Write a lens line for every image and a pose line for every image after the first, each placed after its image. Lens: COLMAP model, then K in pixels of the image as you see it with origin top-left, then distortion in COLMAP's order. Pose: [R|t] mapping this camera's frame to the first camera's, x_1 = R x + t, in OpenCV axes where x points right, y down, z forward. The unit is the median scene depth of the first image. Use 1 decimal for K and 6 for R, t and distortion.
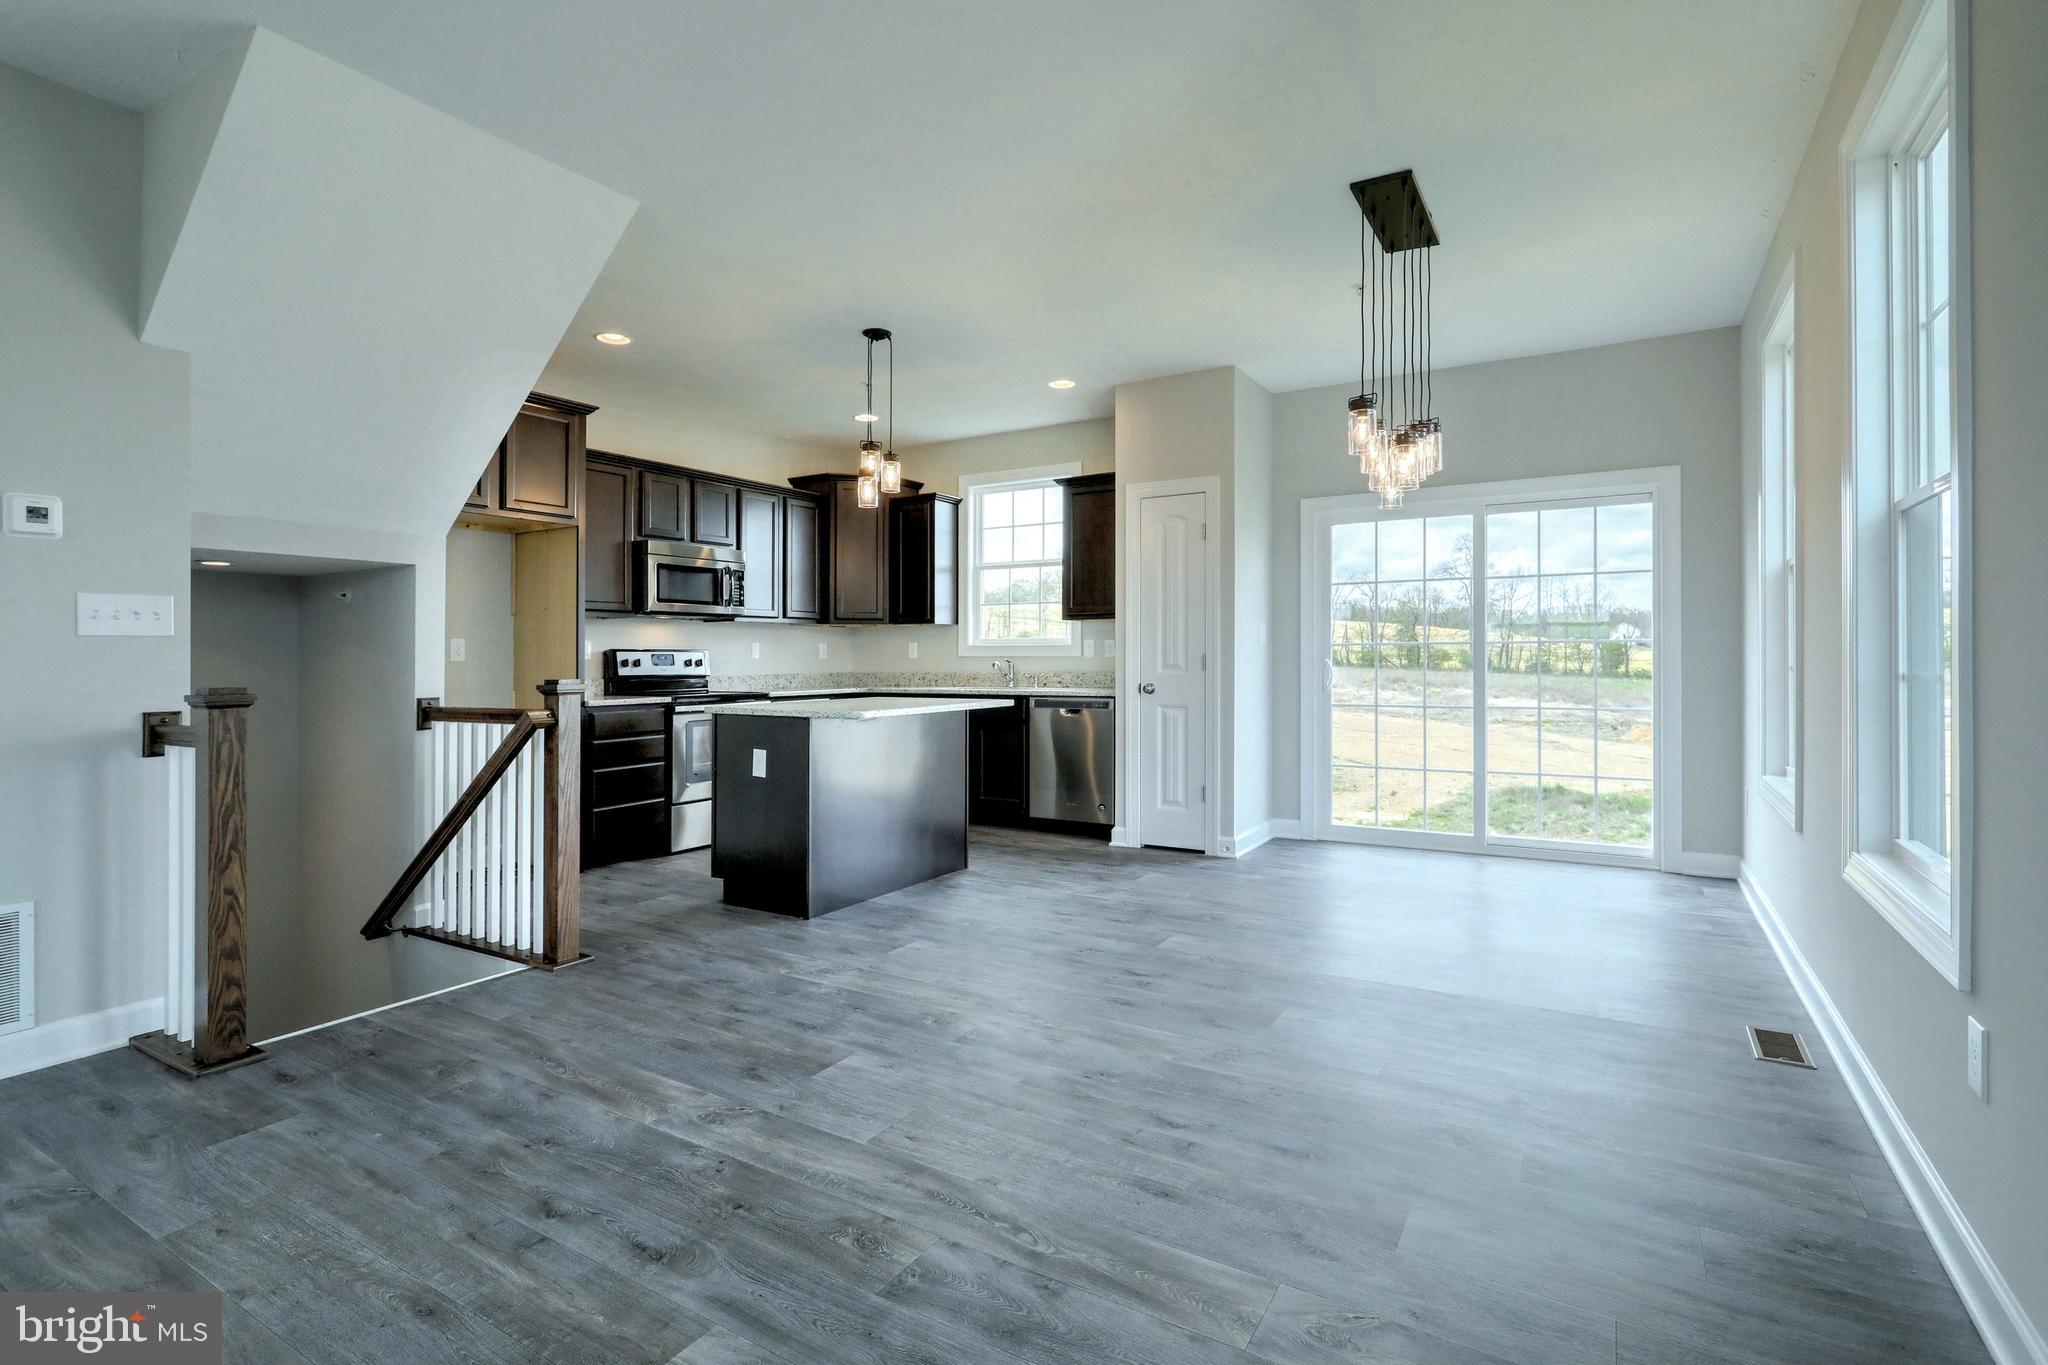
lens RADIAL K [[973.7, 0, 1041.5], [0, 973.7, 667.8], [0, 0, 1]] dist [0.002463, 0.000091]
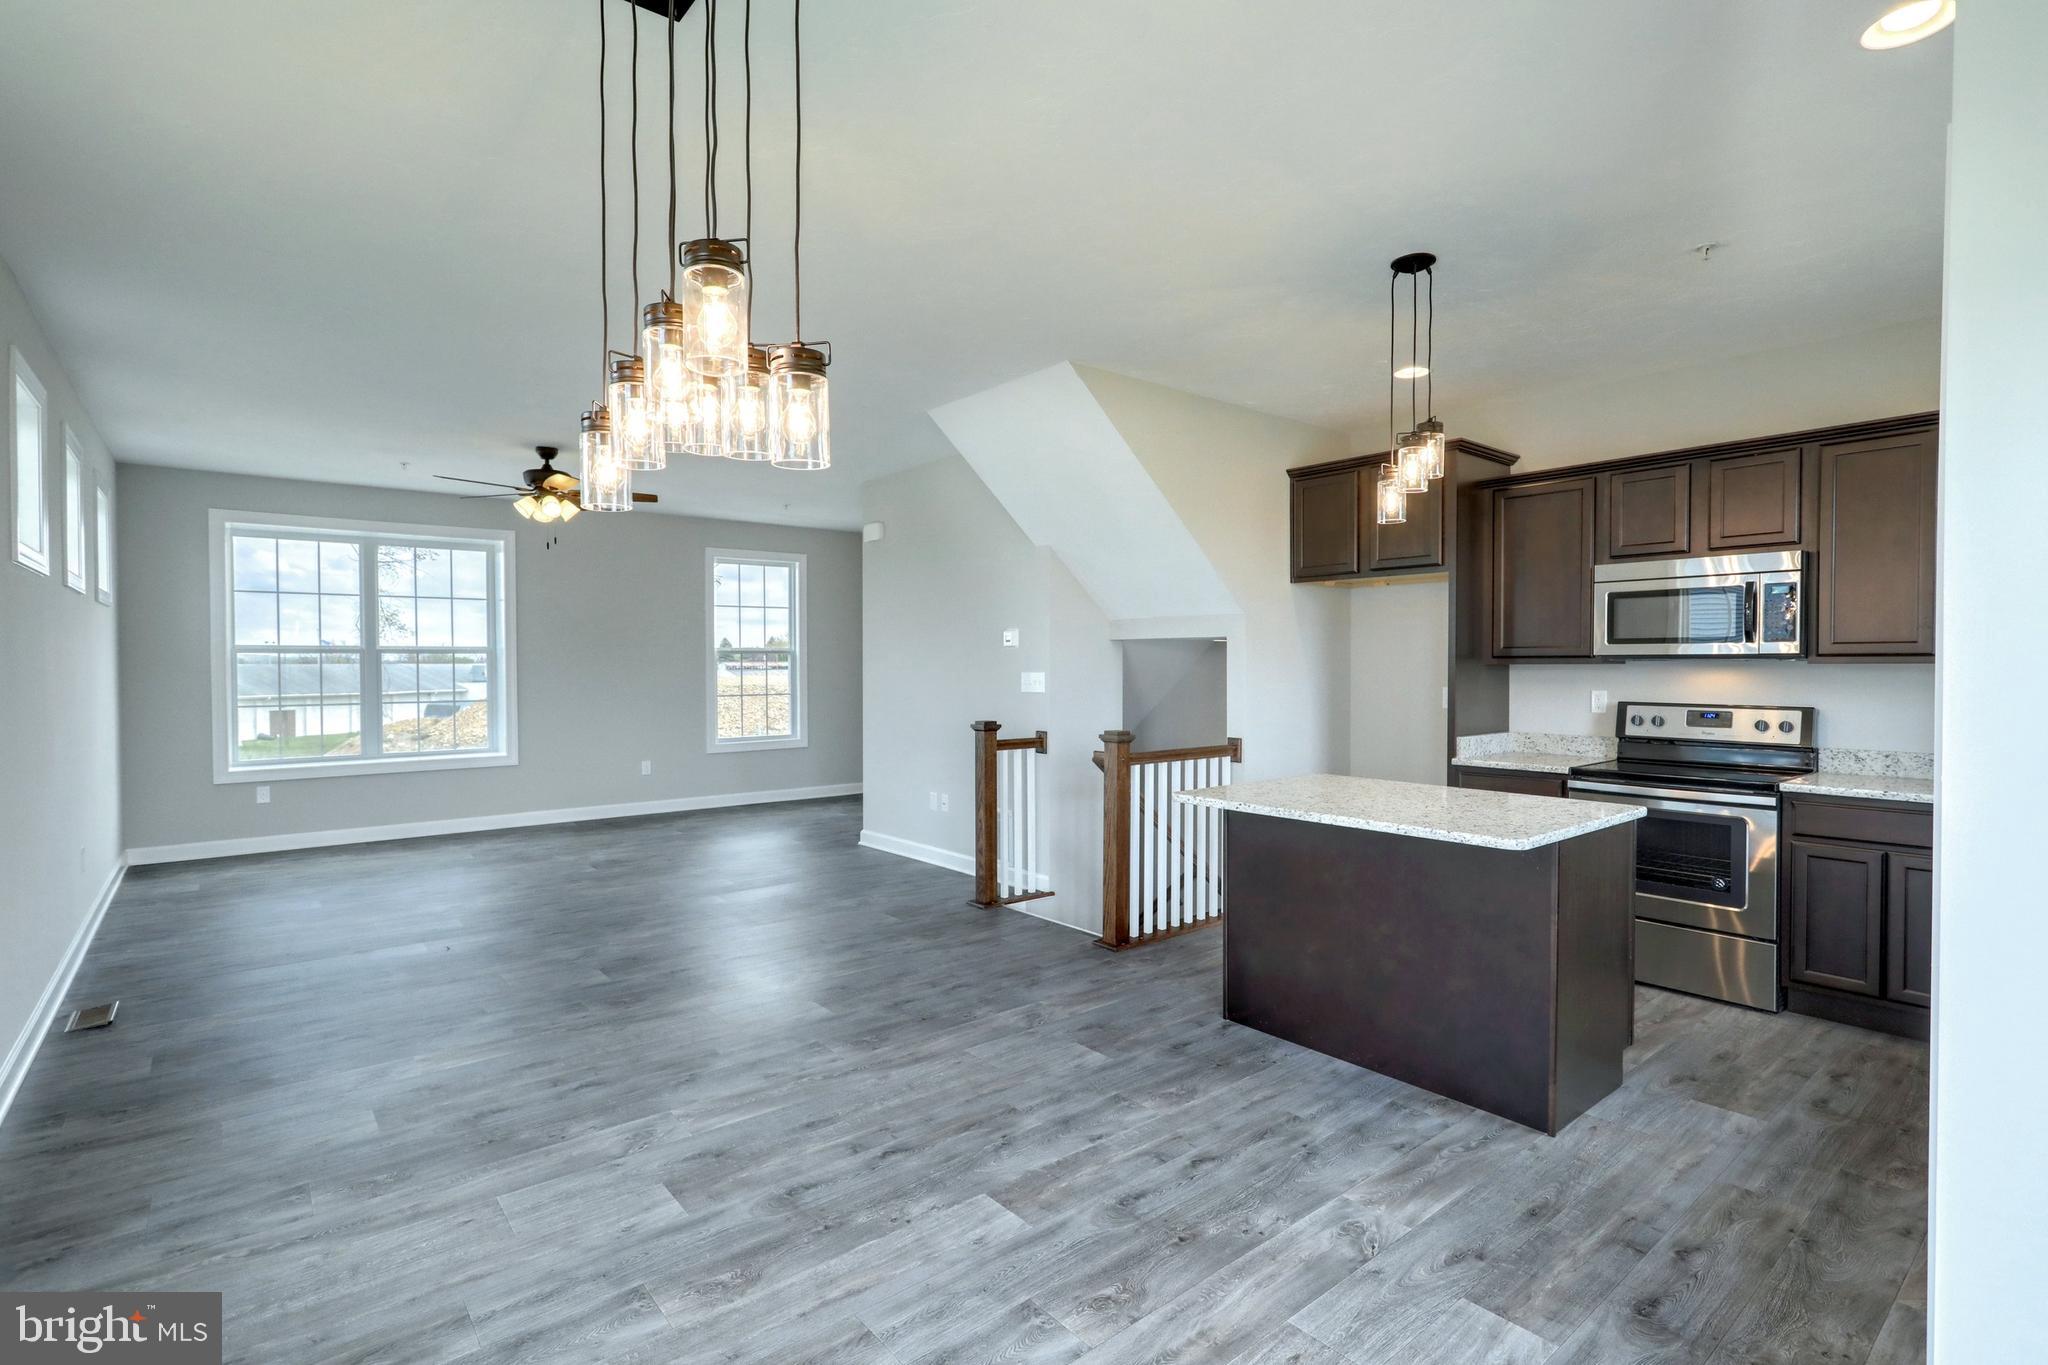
lens RADIAL K [[973.7, 0, 1030.9], [0, 973.7, 680.6], [0, 0, 1]] dist [0.002463, 0.000091]
pose [[-0.343305, 0.024657, -0.938900, 0.489538], [-0.005312, 0.999588, 0.028193, -0.058181], [0.939209, 0.014666, -0.343032, 0.843482]]
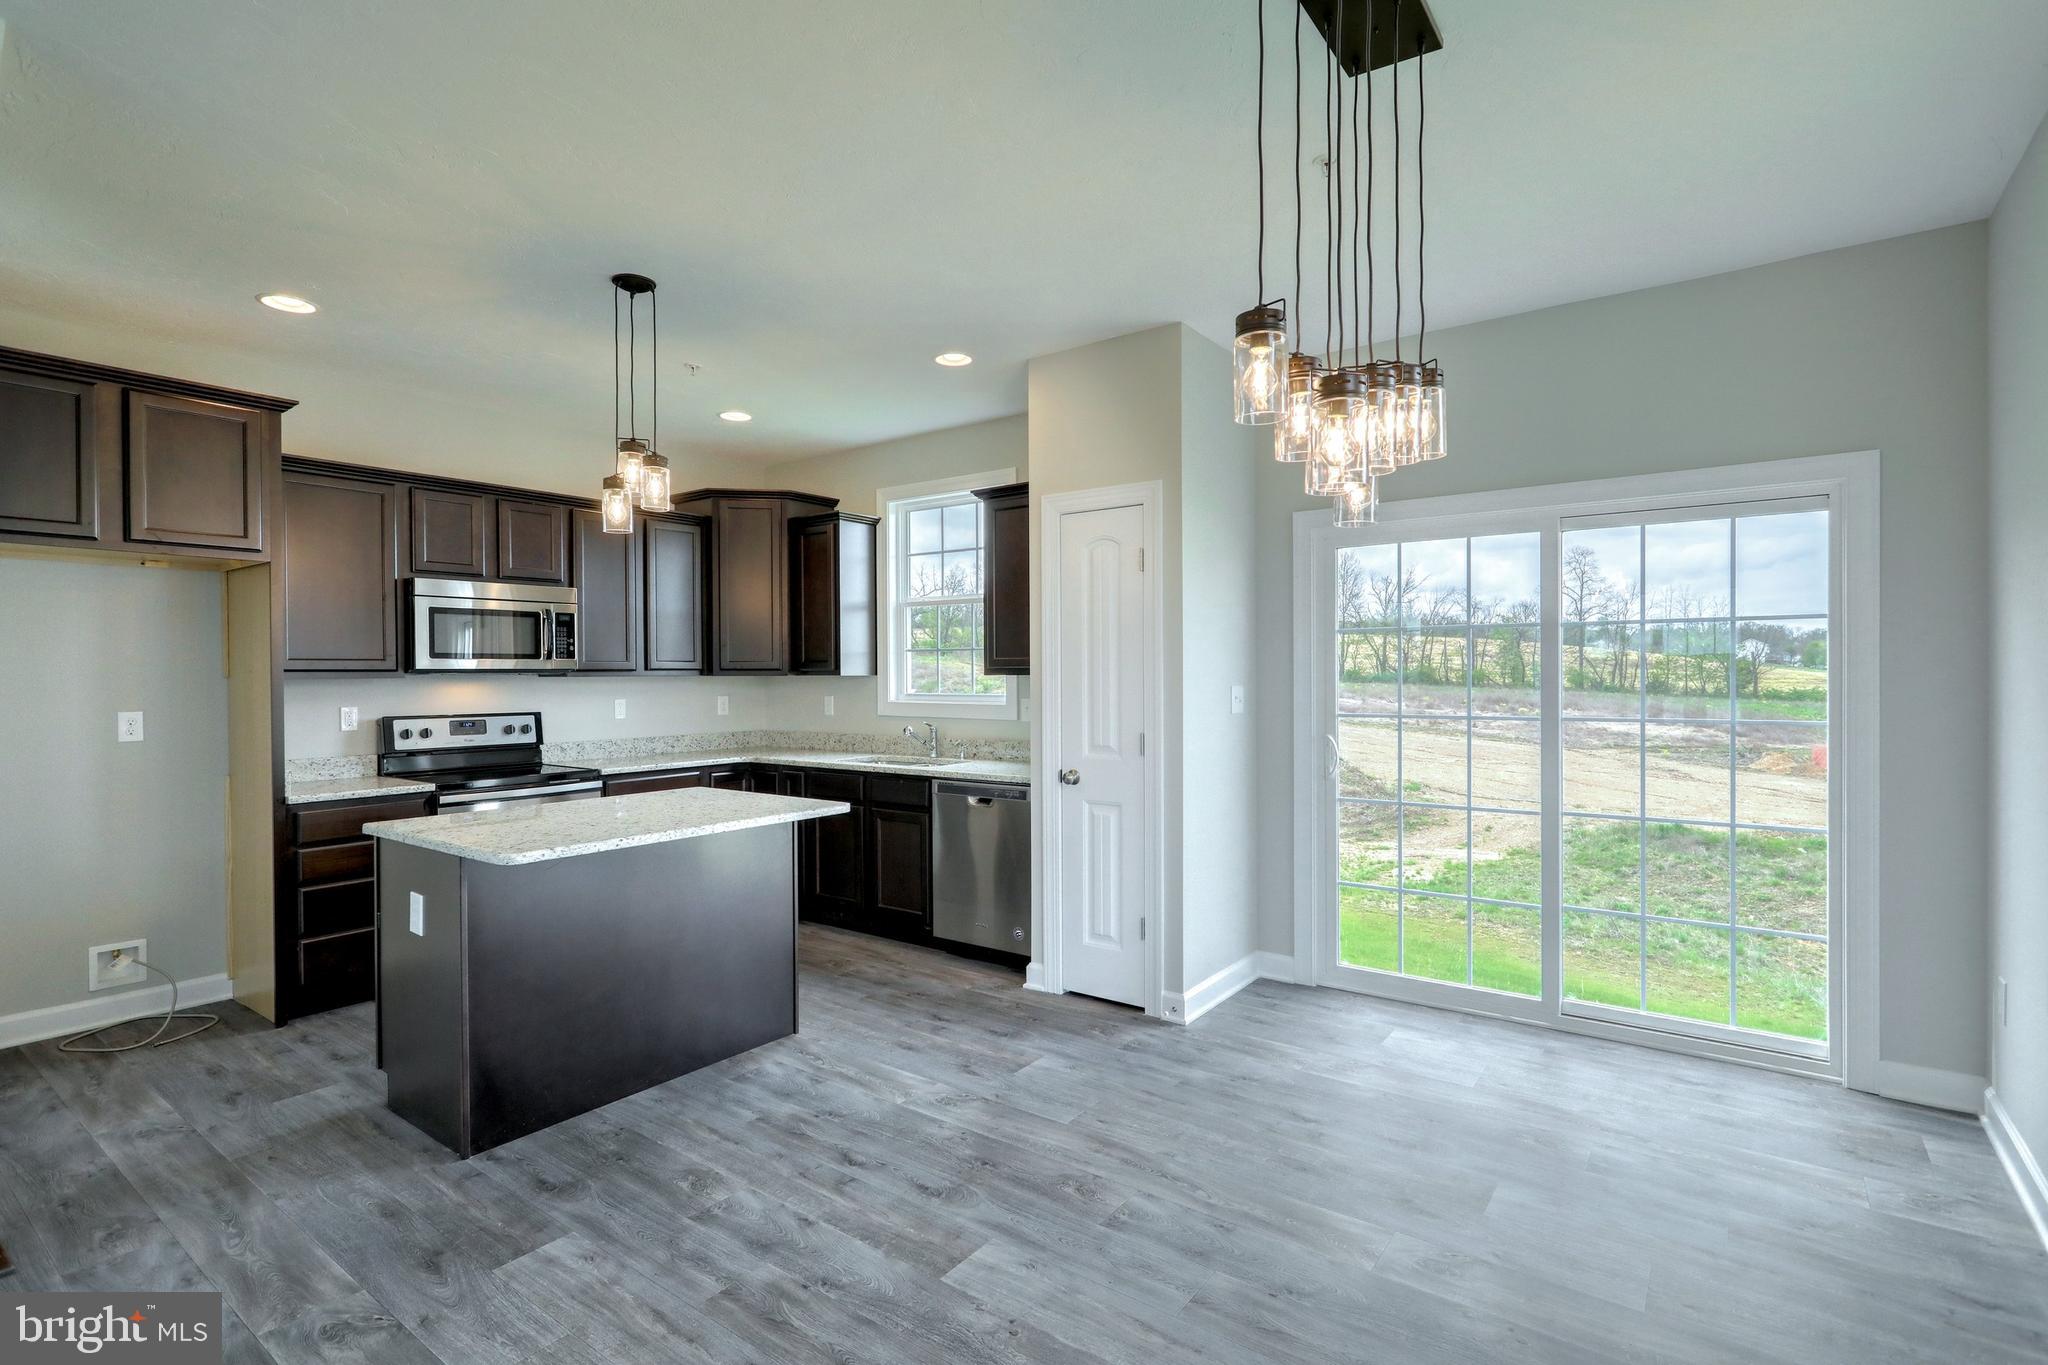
lens RADIAL K [[973.7, 0, 1026.9], [0, 973.7, 680.6], [0, 0, 1]] dist [0.002463, 0.000091]
pose [[0.994900, 0.003348, -0.100814, 0.152759], [-0.003899, 0.999979, -0.005267, -0.047255], [0.100795, 0.005633, 0.994891, 0.282506]]
